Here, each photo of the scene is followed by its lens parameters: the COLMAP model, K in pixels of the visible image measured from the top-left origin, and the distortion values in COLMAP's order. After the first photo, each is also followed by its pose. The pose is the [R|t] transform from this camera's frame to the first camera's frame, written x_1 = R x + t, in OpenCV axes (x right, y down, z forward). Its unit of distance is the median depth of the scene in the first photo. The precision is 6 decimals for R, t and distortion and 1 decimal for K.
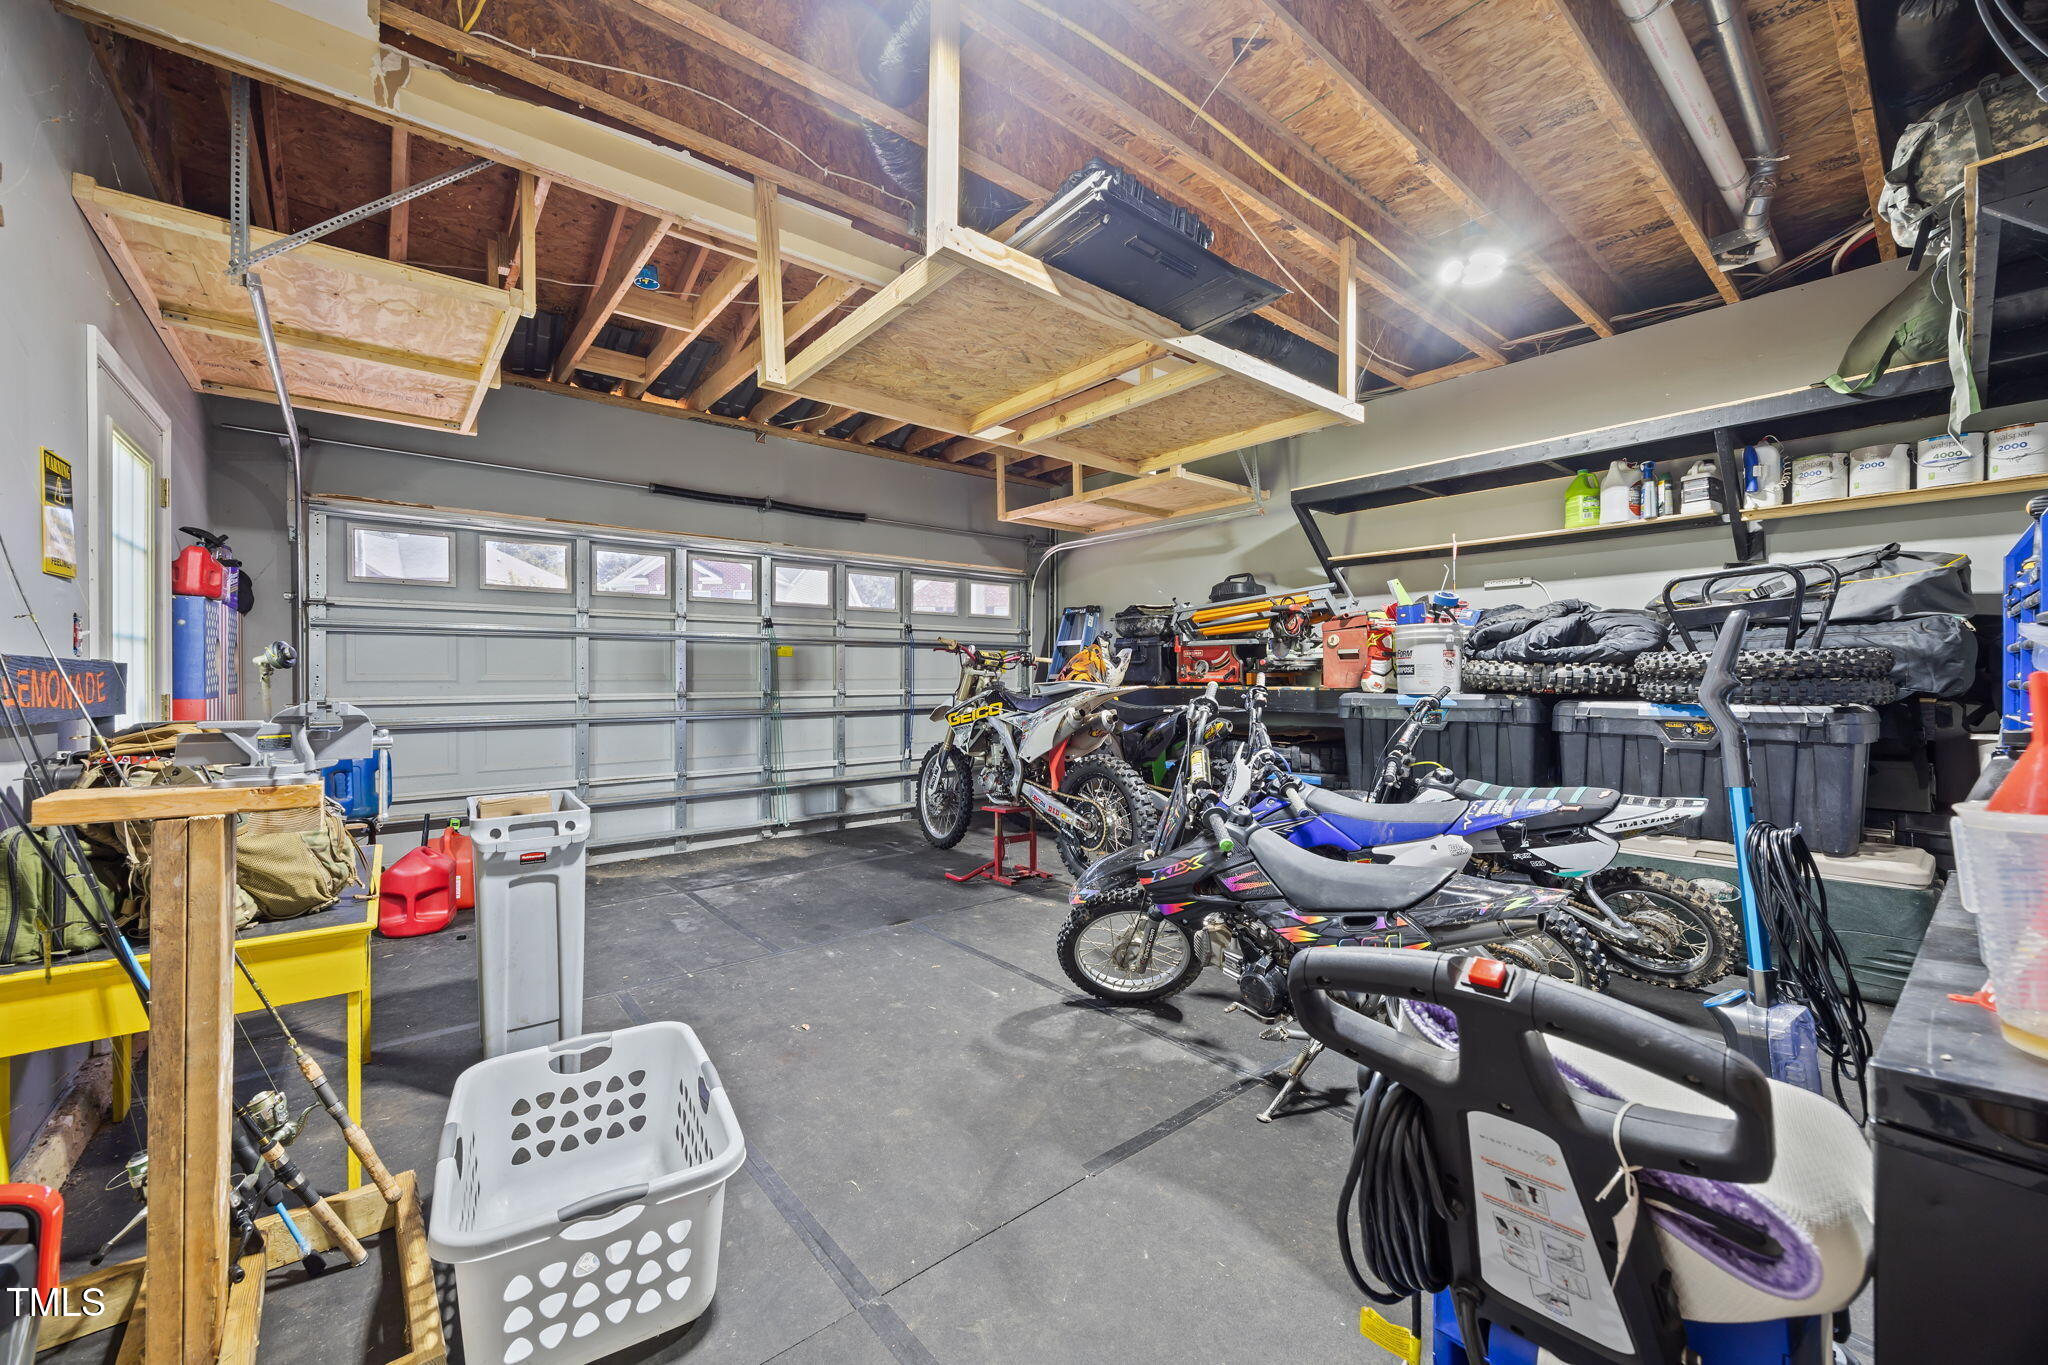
lens RADIAL K [[786.5, 0, 1021.9], [0, 786.5, 679.5], [0, 0, 1]] dist [0.001084, -0.000538]
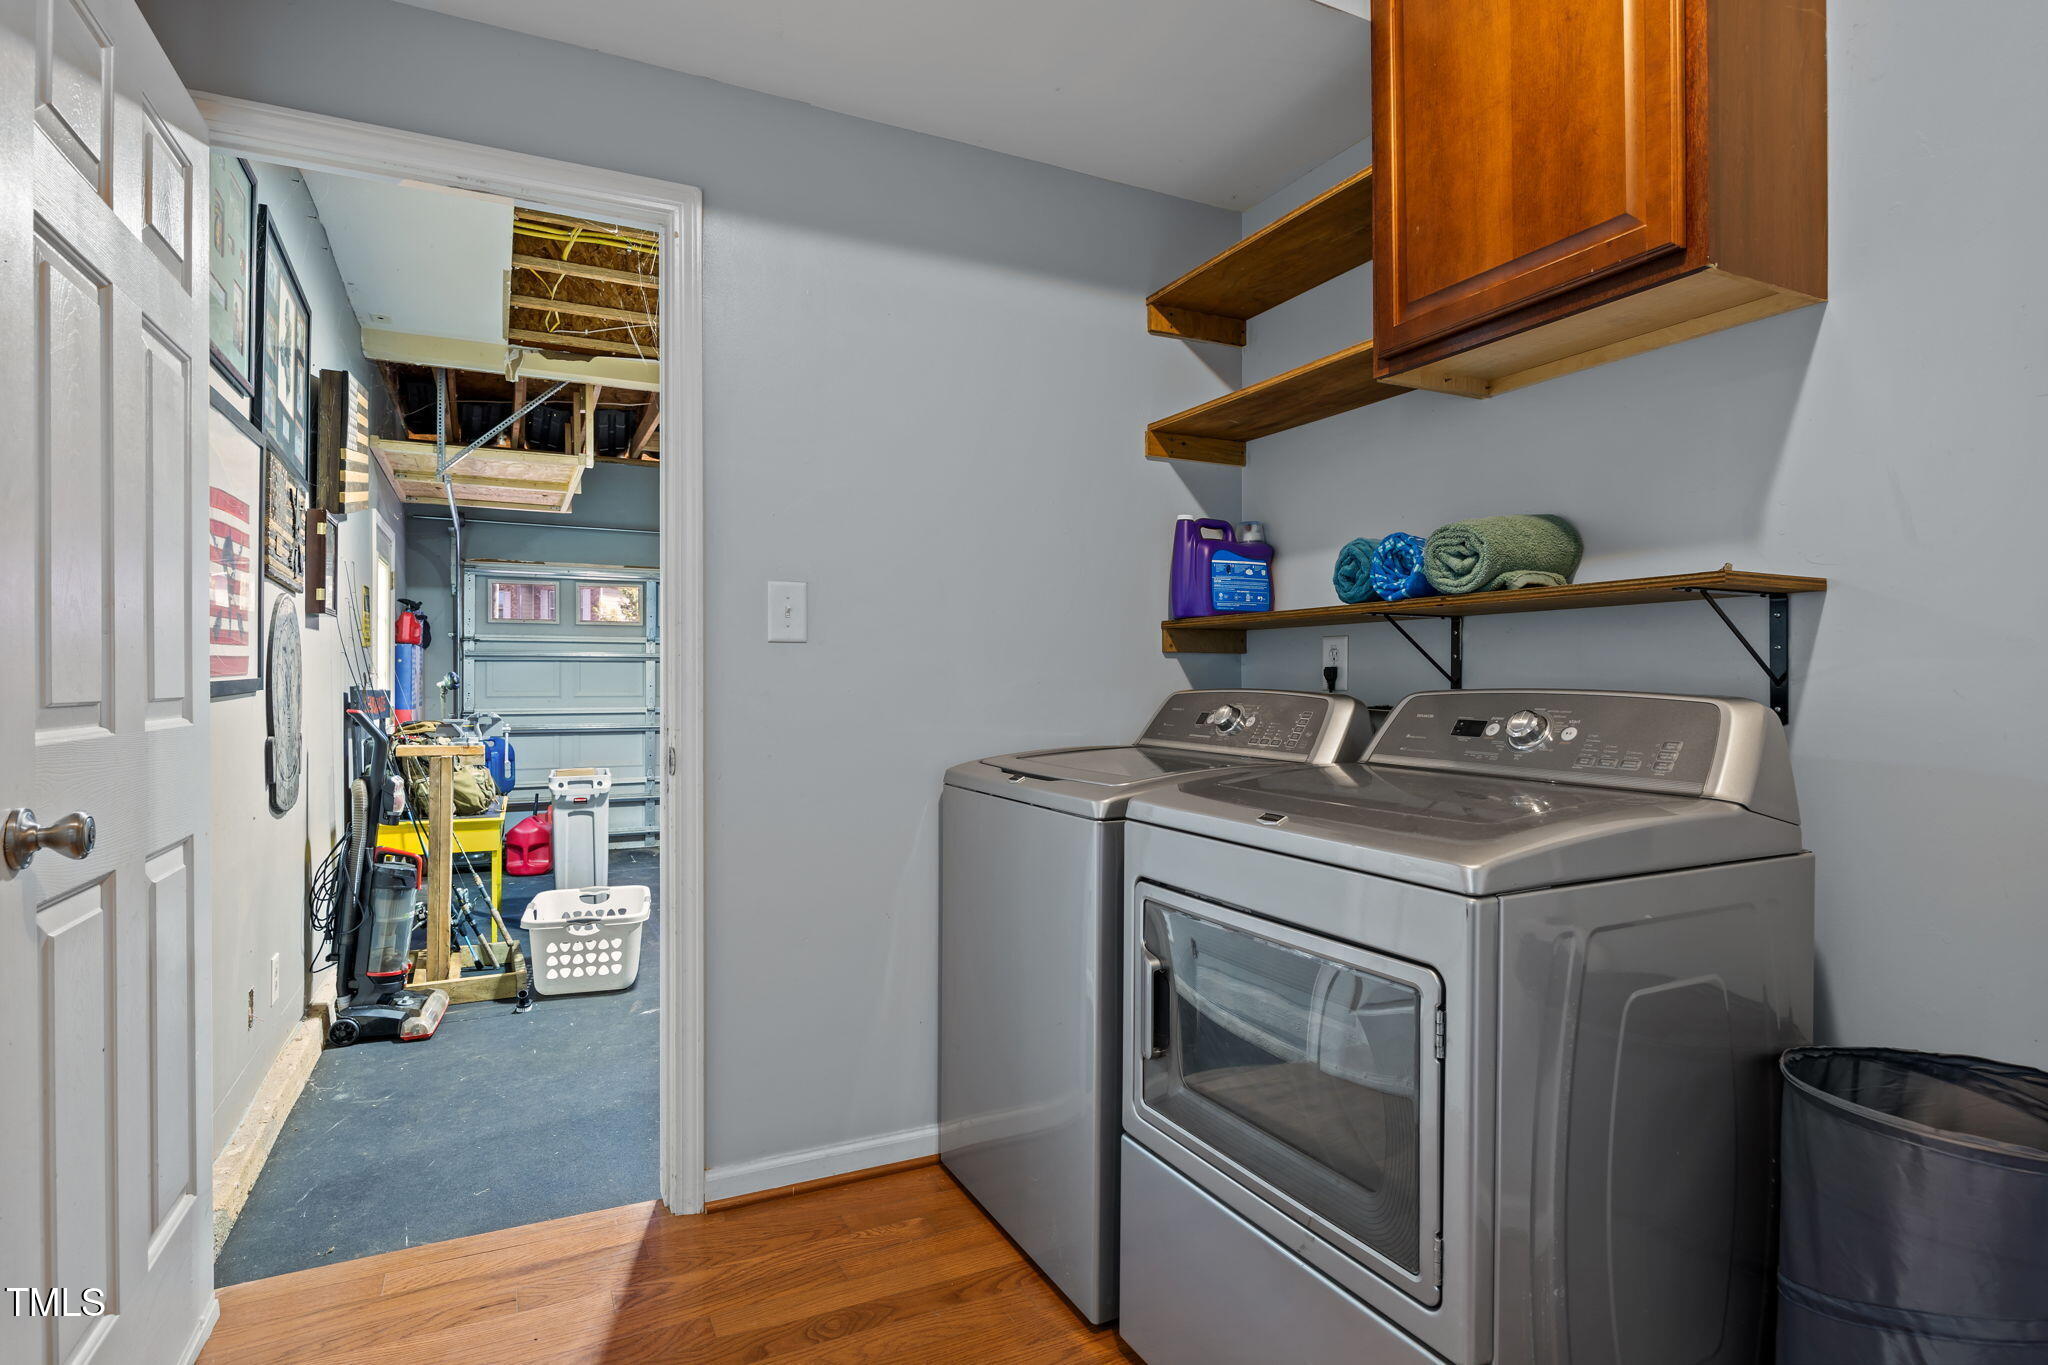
lens RADIAL K [[1050.9, 0, 1024.5], [0, 1050.9, 684.6], [0, 0, 1]] dist [-0.000738, 0.000323]
pose [[0.973647, 0.002661, -0.228046, 0.846983], [-0.003538, 0.999988, -0.003437, -0.028849], [0.228035, 0.004154, 0.973644, -1.023930]]
